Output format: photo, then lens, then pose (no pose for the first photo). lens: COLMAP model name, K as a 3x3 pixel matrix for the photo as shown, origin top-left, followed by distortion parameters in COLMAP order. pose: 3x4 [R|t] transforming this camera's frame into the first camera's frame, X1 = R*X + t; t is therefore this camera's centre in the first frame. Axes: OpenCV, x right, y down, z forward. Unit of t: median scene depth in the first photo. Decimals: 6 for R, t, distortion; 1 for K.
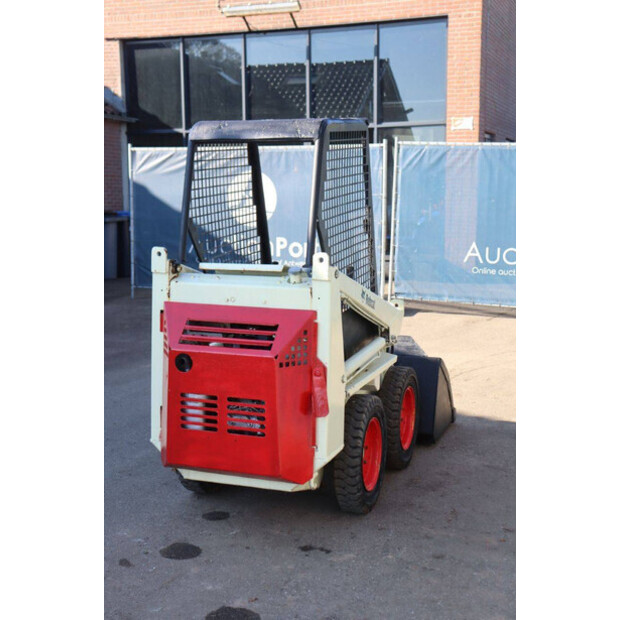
lens RADIAL K [[940.4, 0, 310.0], [0, 940.4, 310.0], [0, 0, 1]] dist [0.136291, 0.148277]
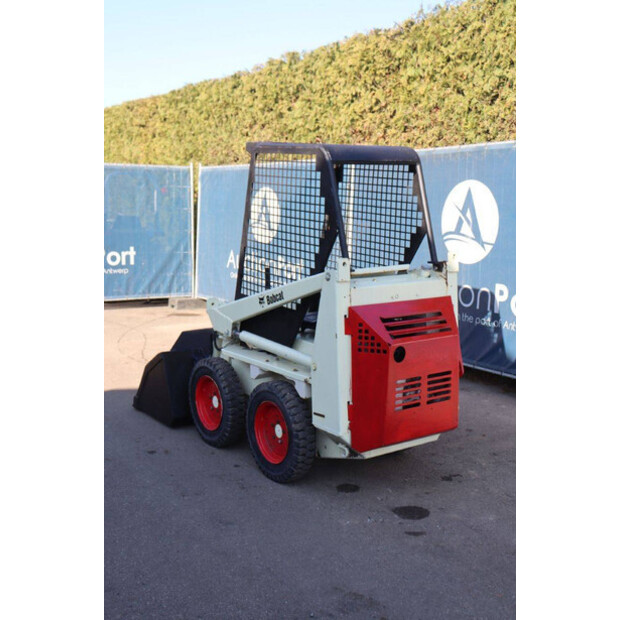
lens RADIAL K [[769.9, 0, 310.0], [0, 769.9, 310.0], [0, 0, 1]] dist [-0.011197, 0.443163]
pose [[0.512625, -0.132334, 0.848354, -0.958643], [0.113963, 0.989796, 0.085534, -0.089175], [-0.851016, 0.052834, 0.522475, 0.582568]]
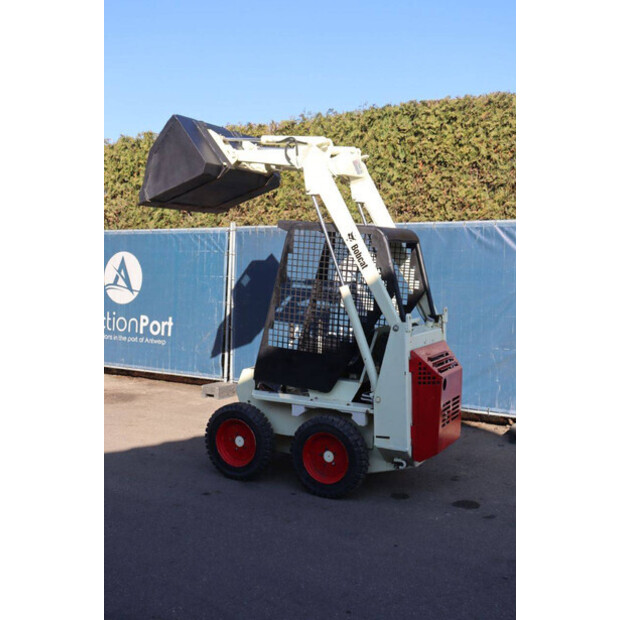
lens RADIAL K [[723.1, 0, 310.0], [0, 723.1, 310.0], [0, 0, 1]] dist [-0.006149, -0.003117]
pose [[0.109494, -0.074778, 0.991171, -1.285859], [0.117619, 0.991135, 0.061782, -0.159649], [-0.987004, 0.109816, 0.117319, 1.038451]]
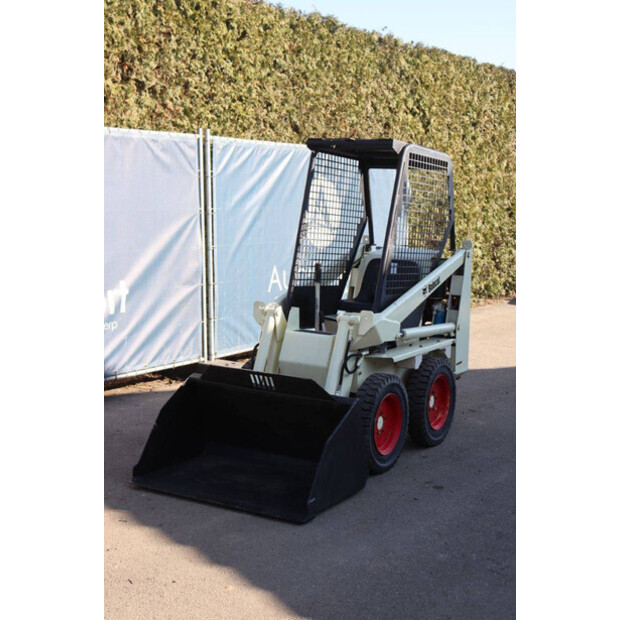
lens RADIAL K [[989.8, 0, 305.9], [0, 989.8, 308.0], [0, 0, 1]] dist [0.188865, 0.106486]
pose [[-0.990967, -0.041674, 0.127467, -0.110489], [-0.008761, 0.968577, 0.248558, -0.359110], [-0.133820, 0.245196, -0.960193, 2.632615]]
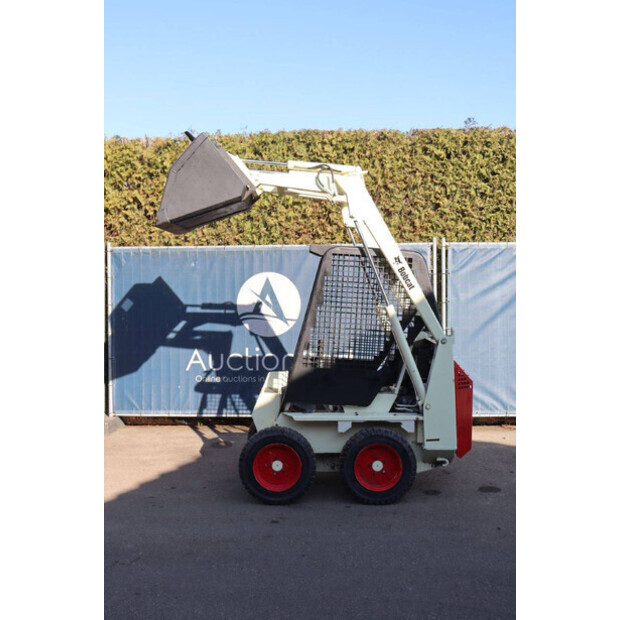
lens RADIAL K [[729.9, 0, 328.4], [0, 729.9, 321.1], [0, 0, 1]] dist [-0.001821, -0.017424]
pose [[-0.404004, -0.059883, 0.912795, -1.243352], [0.123068, 0.985225, 0.119105, -0.258474], [-0.906441, 0.160455, -0.390665, 1.718191]]
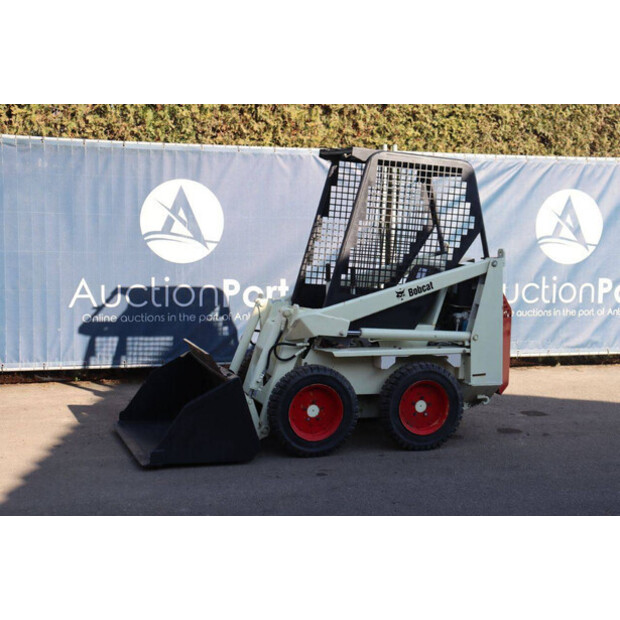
lens RADIAL K [[1008.0, 0, 310.0], [0, 1008.0, 310.0], [0, 0, 1]] dist [0.181119, 0.155080]
pose [[-0.686362, -0.101900, 0.720086, -1.107612], [0.066138, 0.977287, 0.201337, -0.313187], [-0.724247, 0.185815, -0.664033, 2.310022]]
